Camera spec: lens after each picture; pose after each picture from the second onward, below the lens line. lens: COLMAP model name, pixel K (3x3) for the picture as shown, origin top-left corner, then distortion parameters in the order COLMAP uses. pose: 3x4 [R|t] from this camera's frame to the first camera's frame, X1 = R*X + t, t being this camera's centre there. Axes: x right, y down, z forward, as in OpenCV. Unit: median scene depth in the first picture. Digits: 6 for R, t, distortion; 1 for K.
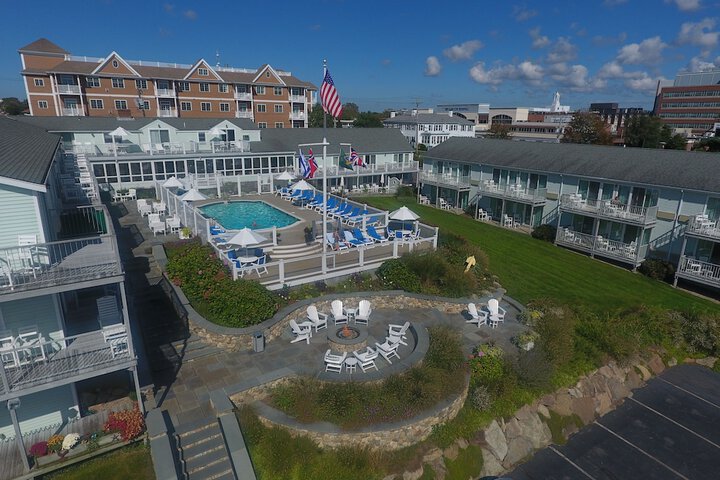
lens RADIAL K [[423.8, 0, 360.0], [0, 423.8, 240.0], [0, 0, 1]] dist [-0.003491, 0.000965]
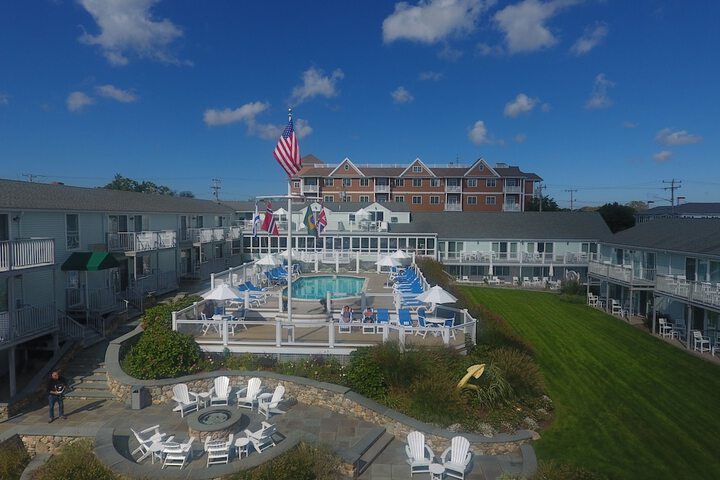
lens RADIAL K [[423.8, 0, 360.0], [0, 423.8, 240.0], [0, 0, 1]] dist [-0.003491, 0.000965]
pose [[0.808764, 0.020865, -0.587763, 0.282683], [-0.158263, 0.970229, -0.183327, 0.001374], [0.566439, 0.241289, 0.787989, 0.199340]]
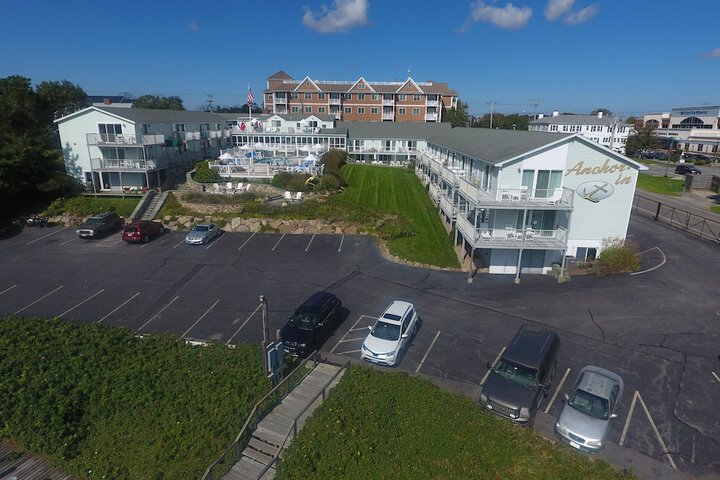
lens RADIAL K [[423.8, 0, 360.0], [0, 423.8, 240.0], [0, 0, 1]] dist [-0.003491, 0.000965]
pose [[0.821602, 0.150495, -0.549837, 0.907738], [-0.161707, 0.986431, 0.028361, 0.138888], [0.546645, 0.065611, 0.834790, -0.295652]]
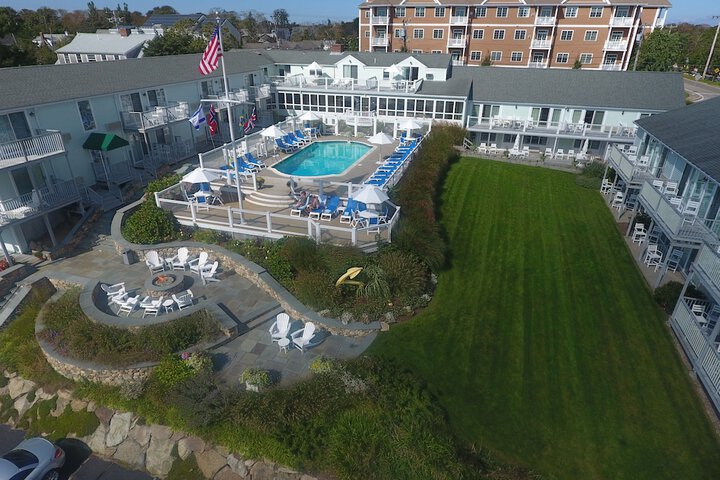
lens RADIAL K [[423.8, 0, 360.0], [0, 423.8, 240.0], [0, 0, 1]] dist [-0.003491, 0.000965]
pose [[0.635533, 0.333082, -0.696531, 0.453922], [-0.213658, 0.942797, 0.255899, -0.119464], [0.741922, -0.013813, 0.670344, 0.280074]]
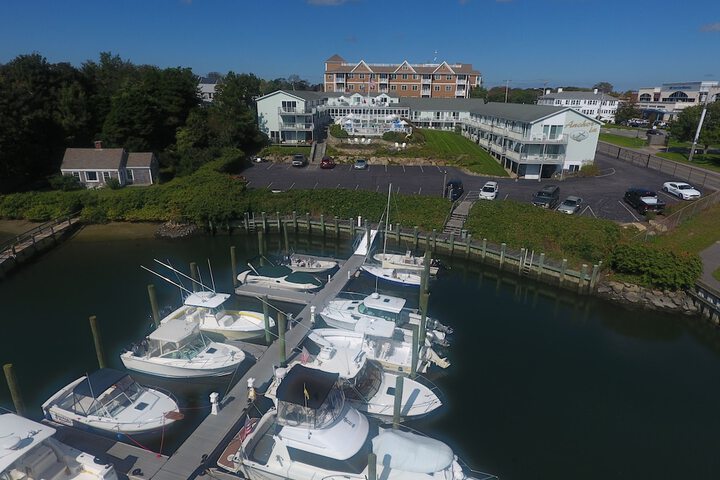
lens RADIAL K [[423.8, 0, 360.0], [0, 423.8, 240.0], [0, 0, 1]] dist [-0.003491, 0.000965]
pose [[0.821219, 0.181817, -0.540872, 1.057494], [-0.160351, 0.983214, 0.087048, 0.352404], [0.547620, 0.015244, 0.836588, -1.083371]]
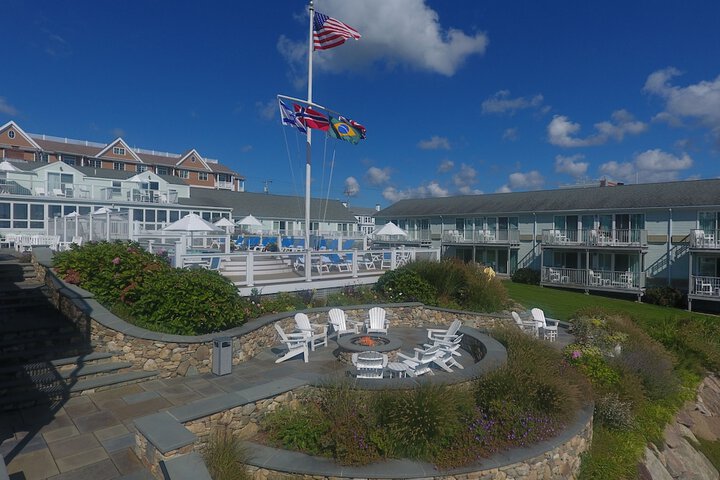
lens RADIAL K [[423.8, 0, 360.0], [0, 423.8, 240.0], [0, 0, 1]] dist [-0.003491, 0.000965]
pose [[0.981017, -0.005232, 0.193851, -0.071194], [0.056504, 0.963973, -0.259928, 0.104444], [-0.185507, 0.265947, 0.945970, 0.164412]]
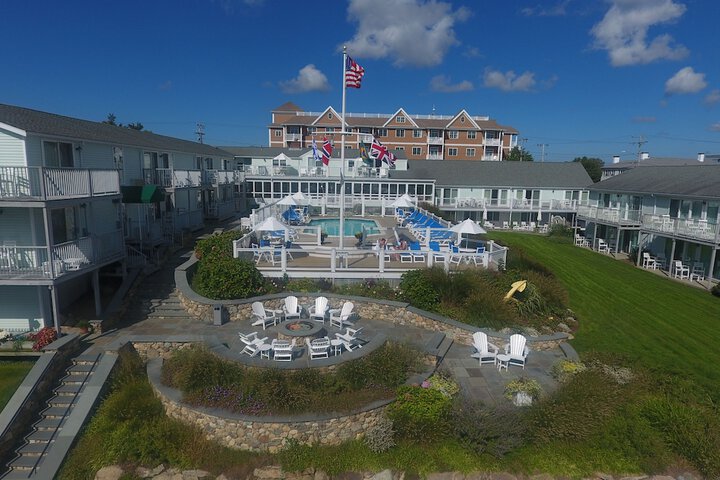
lens RADIAL K [[423.8, 0, 360.0], [0, 423.8, 240.0], [0, 0, 1]] dist [-0.003491, 0.000965]
pose [[0.856068, 0.082255, -0.510276, 0.227313], [-0.149750, 0.984383, -0.092549, 0.046096], [0.494694, 0.155642, 0.855017, 0.120461]]
